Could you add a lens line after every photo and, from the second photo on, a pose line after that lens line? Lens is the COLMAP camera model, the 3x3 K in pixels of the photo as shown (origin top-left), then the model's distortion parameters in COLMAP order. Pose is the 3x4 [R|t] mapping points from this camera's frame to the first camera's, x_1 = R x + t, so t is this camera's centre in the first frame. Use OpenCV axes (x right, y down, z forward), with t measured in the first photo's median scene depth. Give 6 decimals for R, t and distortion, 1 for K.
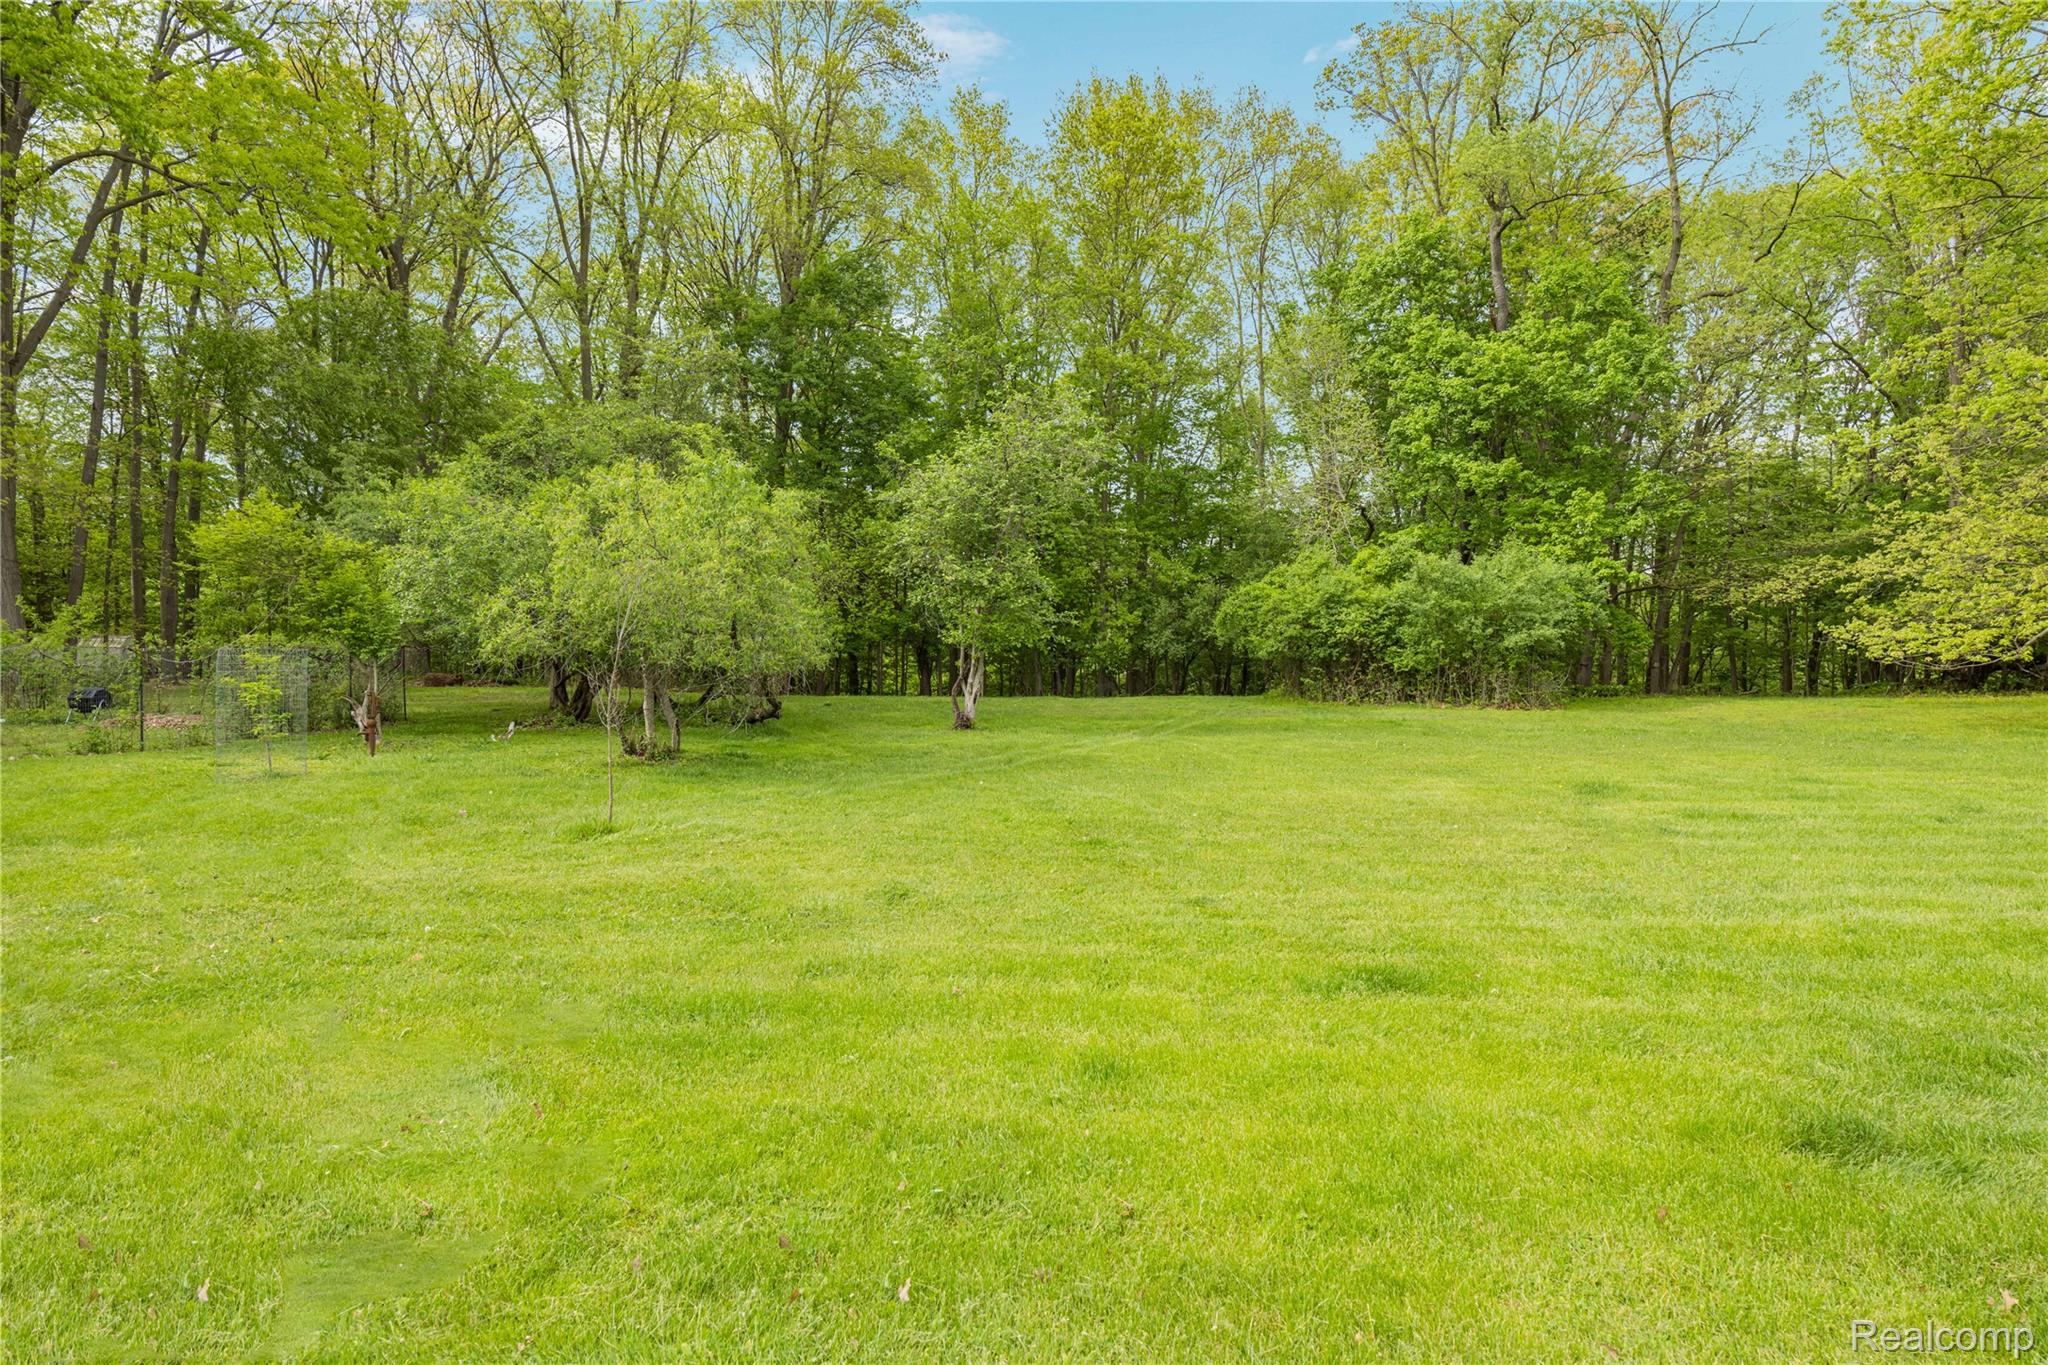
lens RADIAL K [[1102.5, 0, 1020.8], [0, 1102.5, 682.5], [0, 0, 1]] dist [-0.005455, -0.000918]
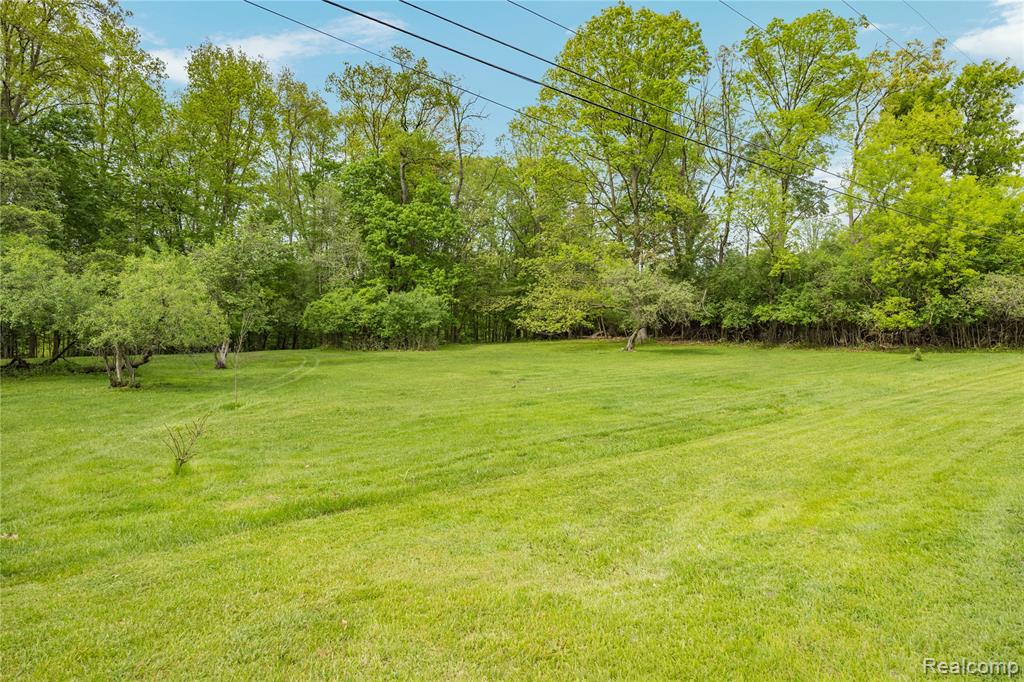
lens RADIAL K [[551.2, 0, 512.9], [0, 551.2, 340.9], [0, 0, 1]] dist [-0.005455, -0.000918]
pose [[0.766544, -0.025761, 0.641675, -0.225766], [0.024203, 0.999644, 0.011220, -0.008719], [-0.641736, 0.006930, 0.766895, -0.158384]]
